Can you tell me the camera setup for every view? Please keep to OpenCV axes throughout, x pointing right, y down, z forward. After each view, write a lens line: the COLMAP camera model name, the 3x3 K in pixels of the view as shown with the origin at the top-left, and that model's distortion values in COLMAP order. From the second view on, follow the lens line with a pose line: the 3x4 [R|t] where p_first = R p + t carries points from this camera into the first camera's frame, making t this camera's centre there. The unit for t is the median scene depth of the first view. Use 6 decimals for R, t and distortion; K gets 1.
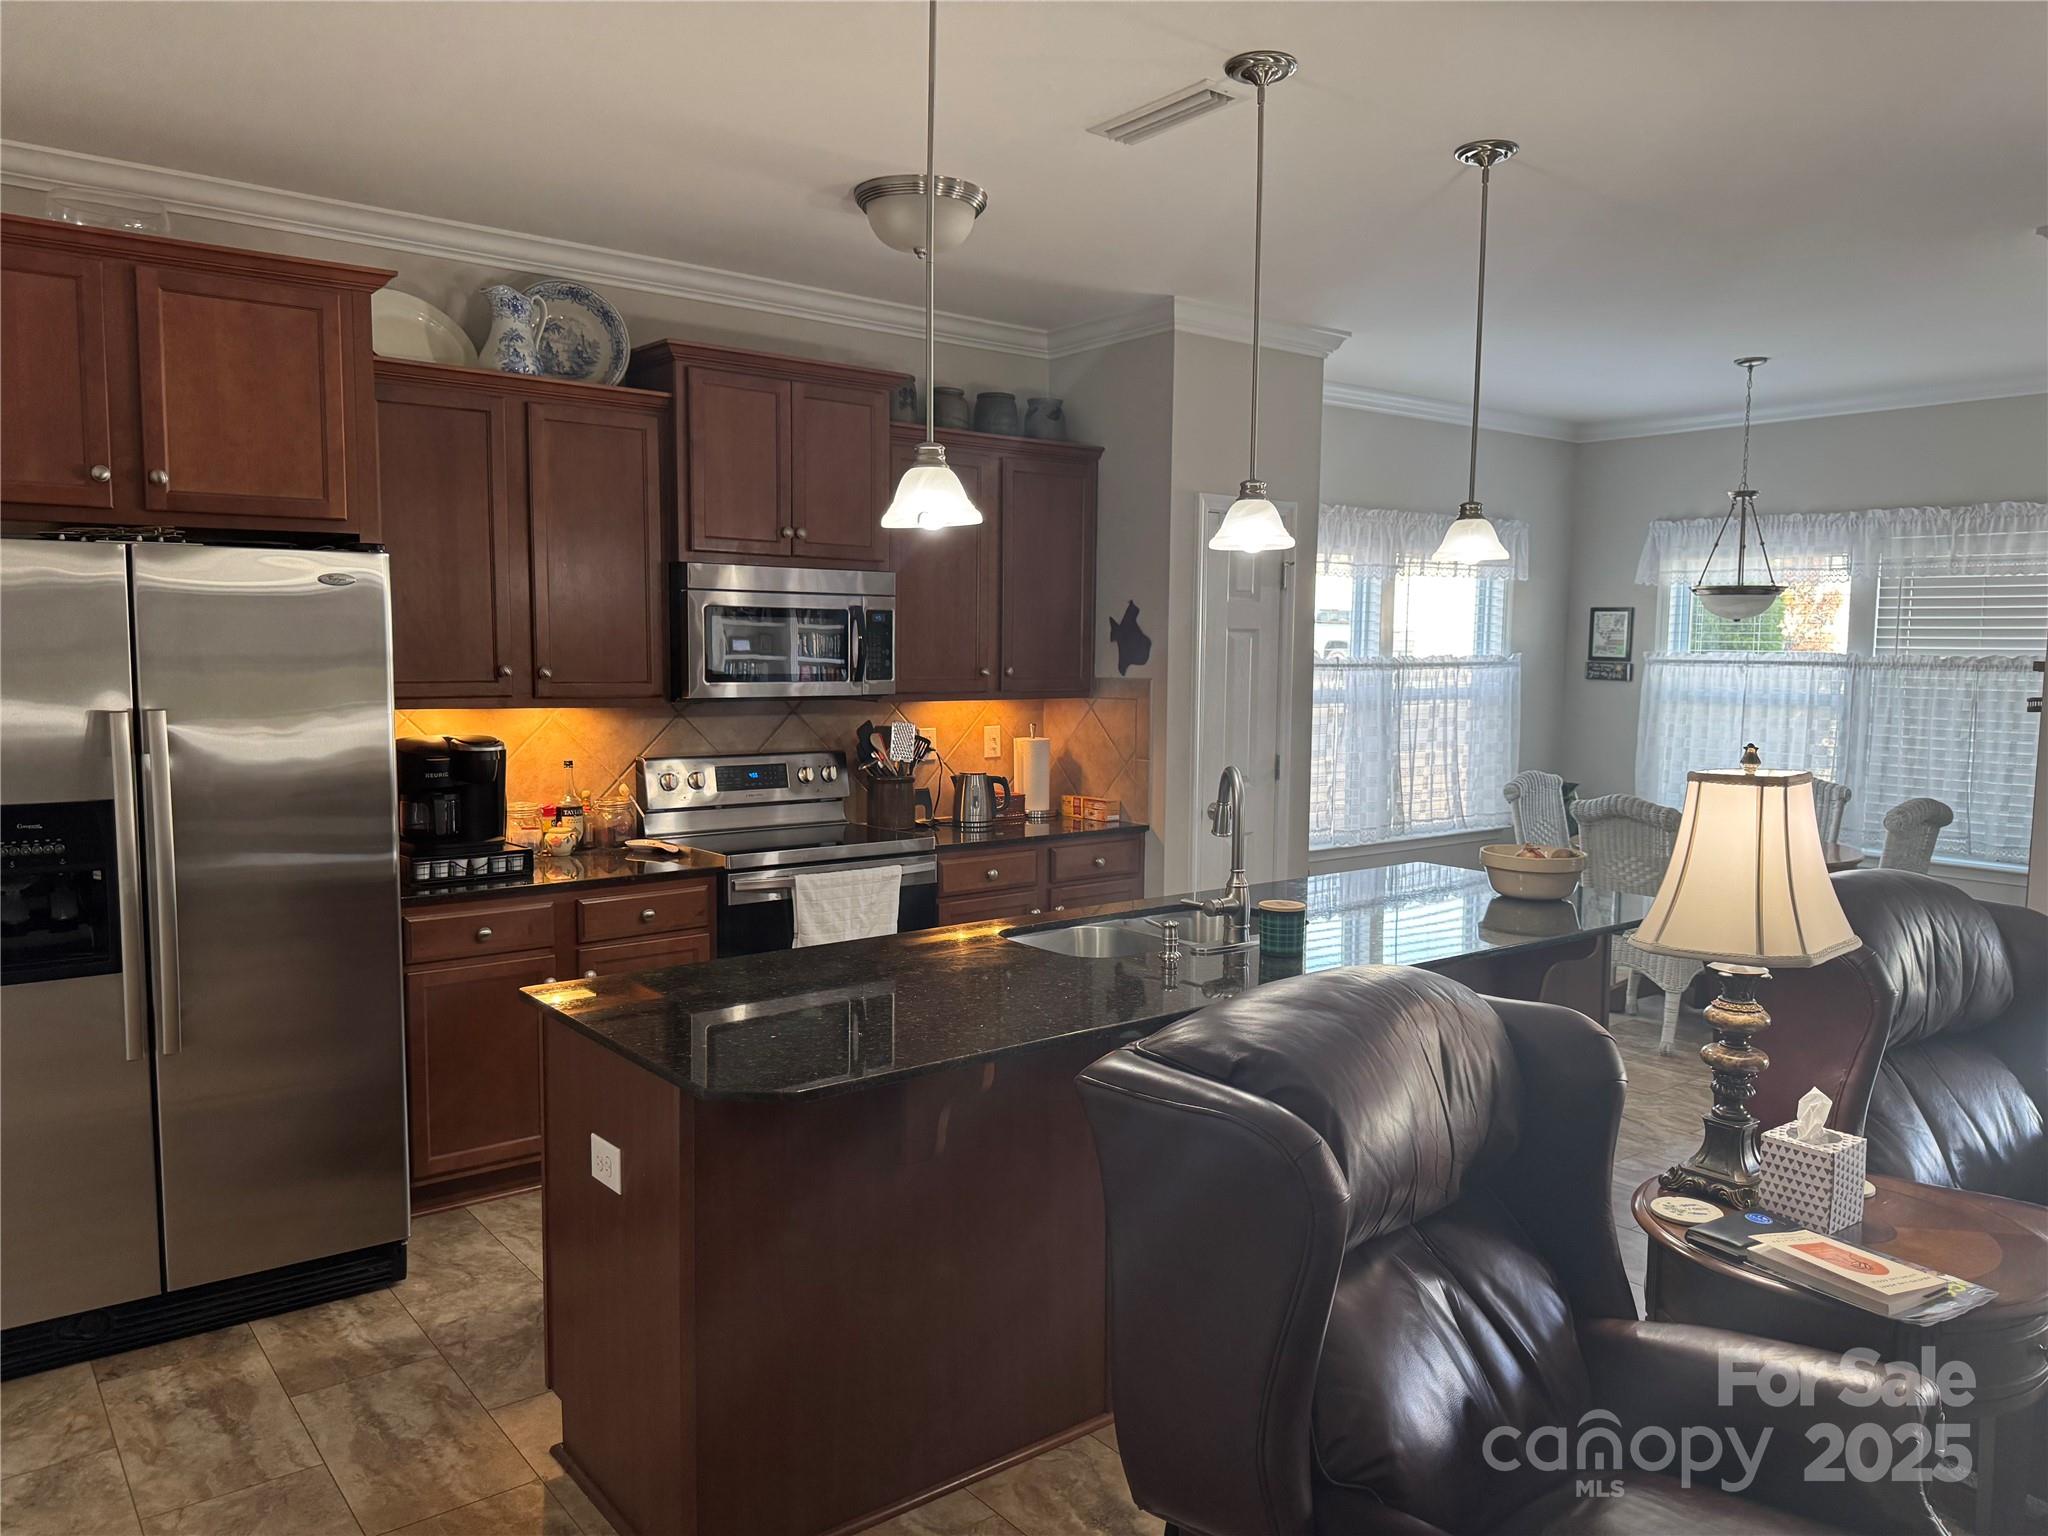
lens RADIAL K [[1429.7, 0, 1024.0], [0, 1429.7, 768.0], [0, 0, 1]] dist [0.108812, -0.155244]
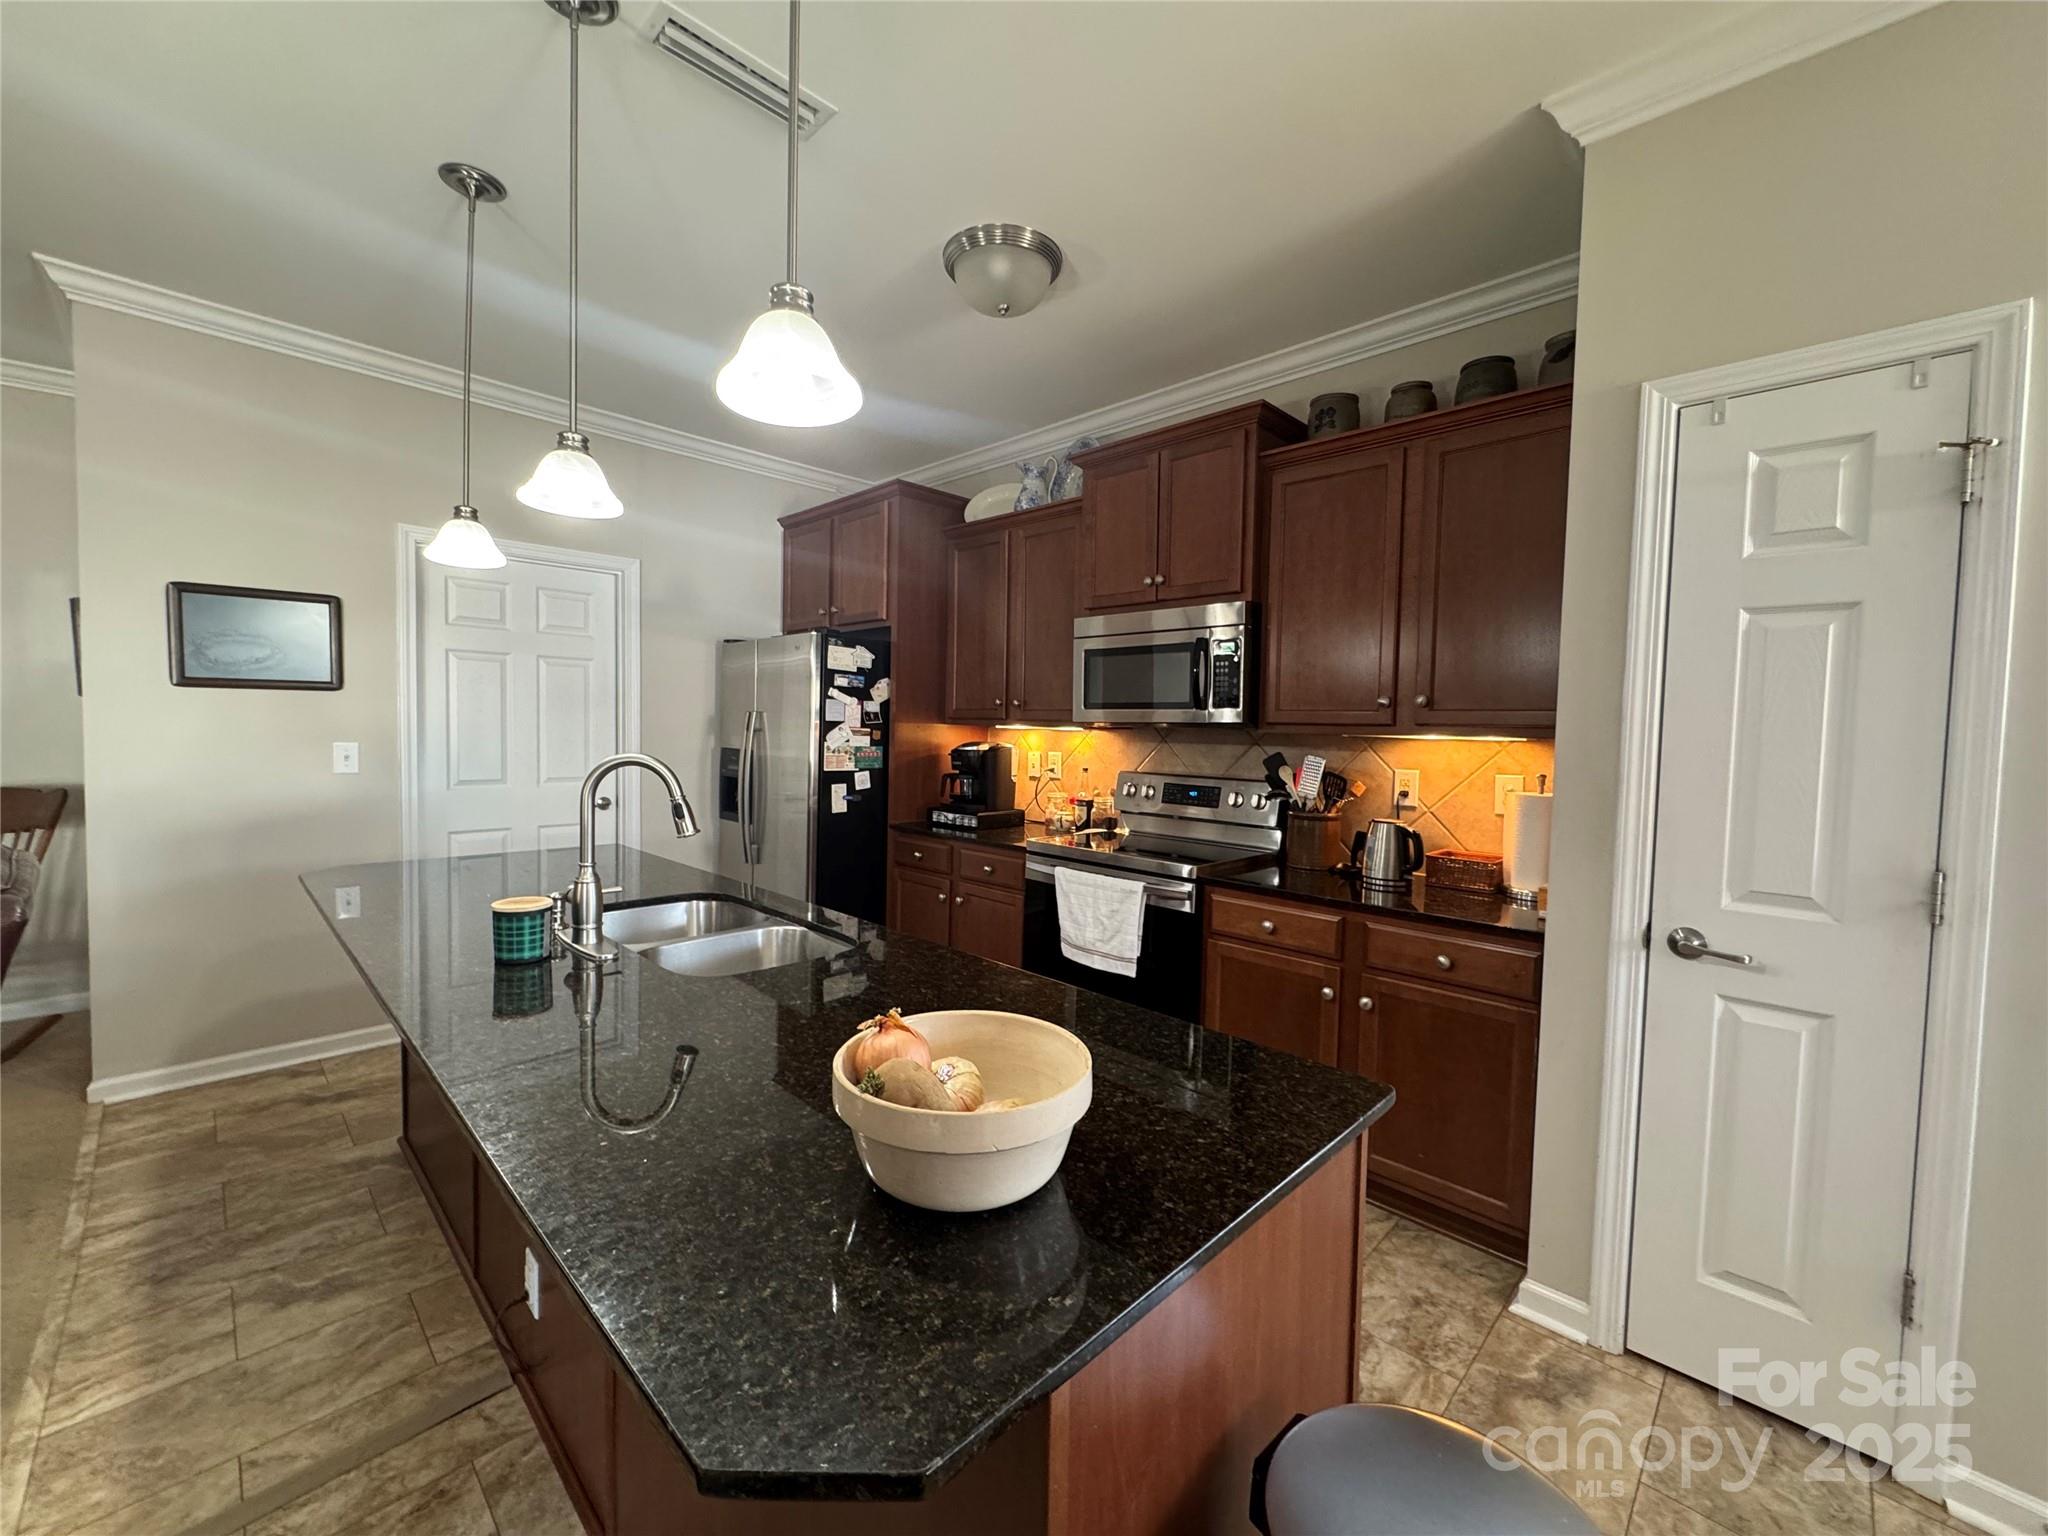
lens RADIAL K [[812.3, 0, 1019.8], [0, 812.3, 762.0], [0, 0, 1]] dist [-0.000598, 0.000188]
pose [[0.134165, 0.035885, -0.990309, 0.460225], [-0.107559, 0.993967, 0.021446, -0.020559], [0.985104, 0.103639, 0.137216, 0.792073]]
